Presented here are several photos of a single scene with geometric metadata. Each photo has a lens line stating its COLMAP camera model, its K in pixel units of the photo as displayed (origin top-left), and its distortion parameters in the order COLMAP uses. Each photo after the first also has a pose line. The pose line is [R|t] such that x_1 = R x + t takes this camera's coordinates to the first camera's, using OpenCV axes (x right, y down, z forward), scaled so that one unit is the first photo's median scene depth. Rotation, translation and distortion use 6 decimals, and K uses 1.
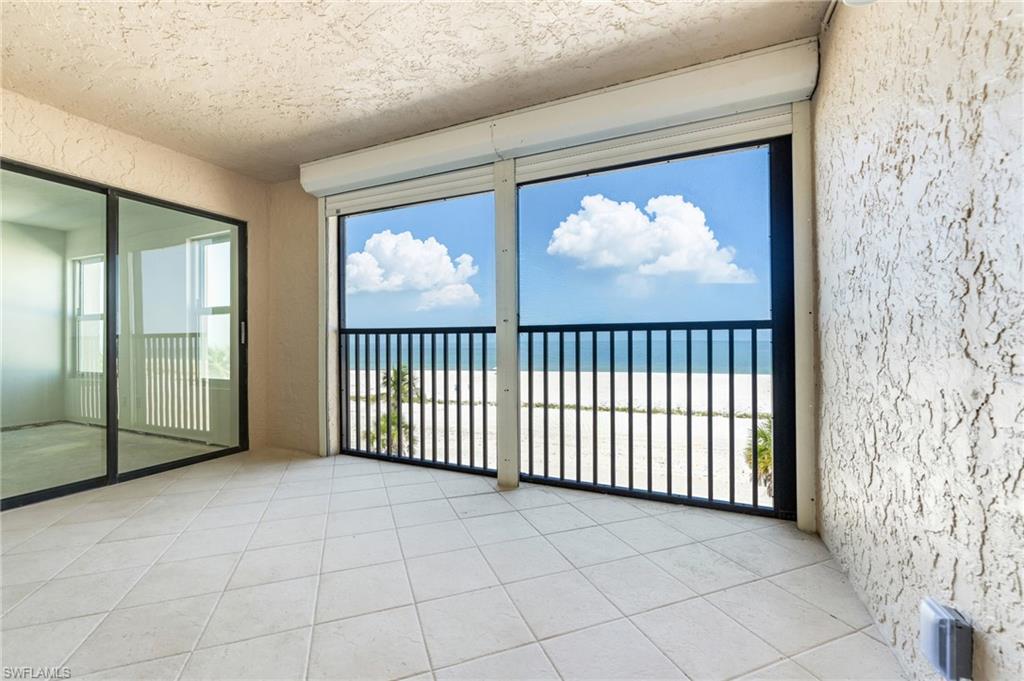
lens RADIAL K [[431.5, 0, 509.0], [0, 431.5, 349.6], [0, 0, 1]] dist [-0.002428, 0.000046]
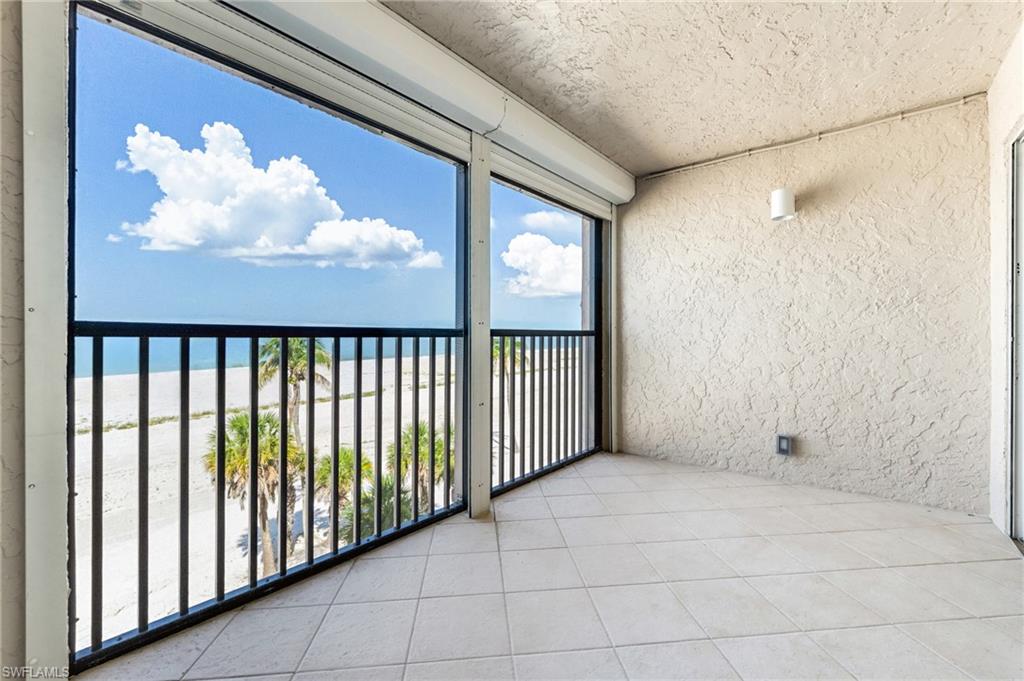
lens RADIAL K [[416.5, 0, 512.0], [0, 416.5, 340.5], [0, 0, 1]] dist [-0.000858, 0.000225]
pose [[0.256694, -0.004469, 0.966482, -0.900929], [0.015066, 0.999886, 0.000622, -0.035025], [-0.966375, 0.014401, 0.256732, 0.826390]]
